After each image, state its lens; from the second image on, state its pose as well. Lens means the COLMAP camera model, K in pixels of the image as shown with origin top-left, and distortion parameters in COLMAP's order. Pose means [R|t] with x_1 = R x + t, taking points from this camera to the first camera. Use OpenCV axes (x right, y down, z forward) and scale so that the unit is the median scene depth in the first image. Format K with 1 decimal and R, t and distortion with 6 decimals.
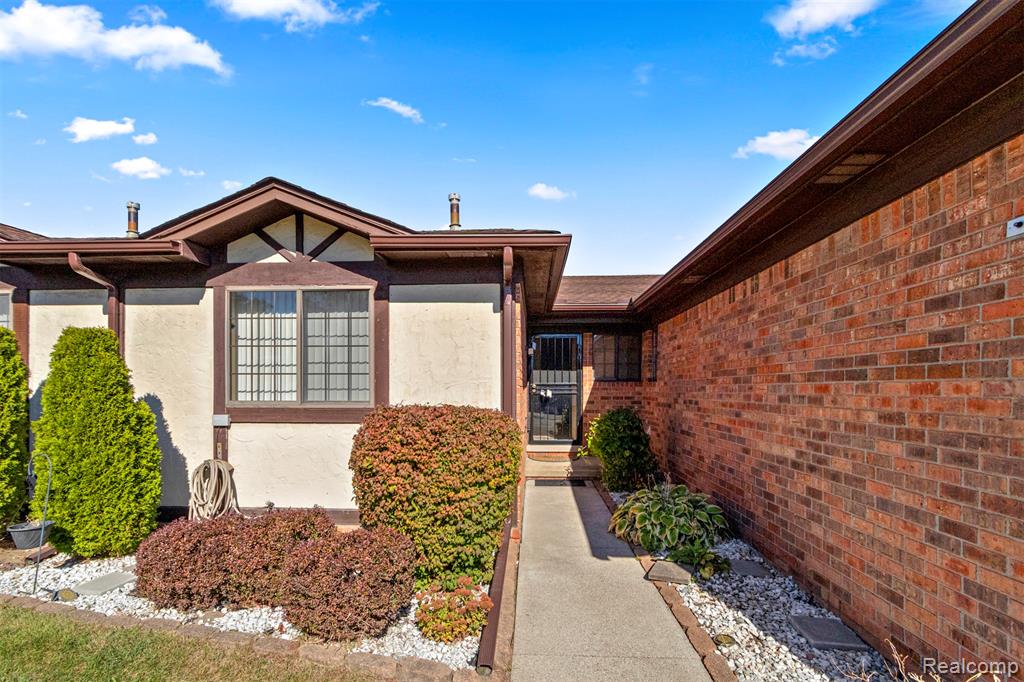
lens RADIAL K [[444.7, 0, 506.4], [0, 444.7, 383.3], [0, 0, 1]] dist [-0.003607, -0.000115]
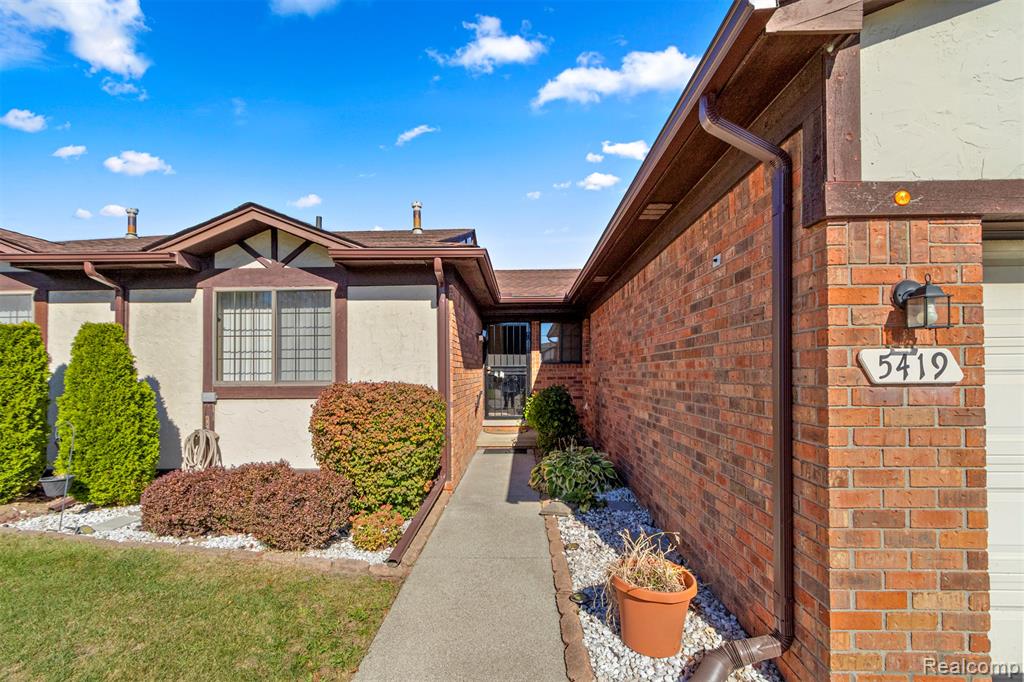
lens RADIAL K [[451.4, 0, 518.5], [0, 451.4, 359.6], [0, 0, 1]] dist [-0.005298, -0.000550]
pose [[0.999669, -0.007144, 0.024696, 0.193407], [0.007599, 0.999802, -0.018395, 0.010349], [-0.024559, 0.018577, 0.999526, -0.281743]]
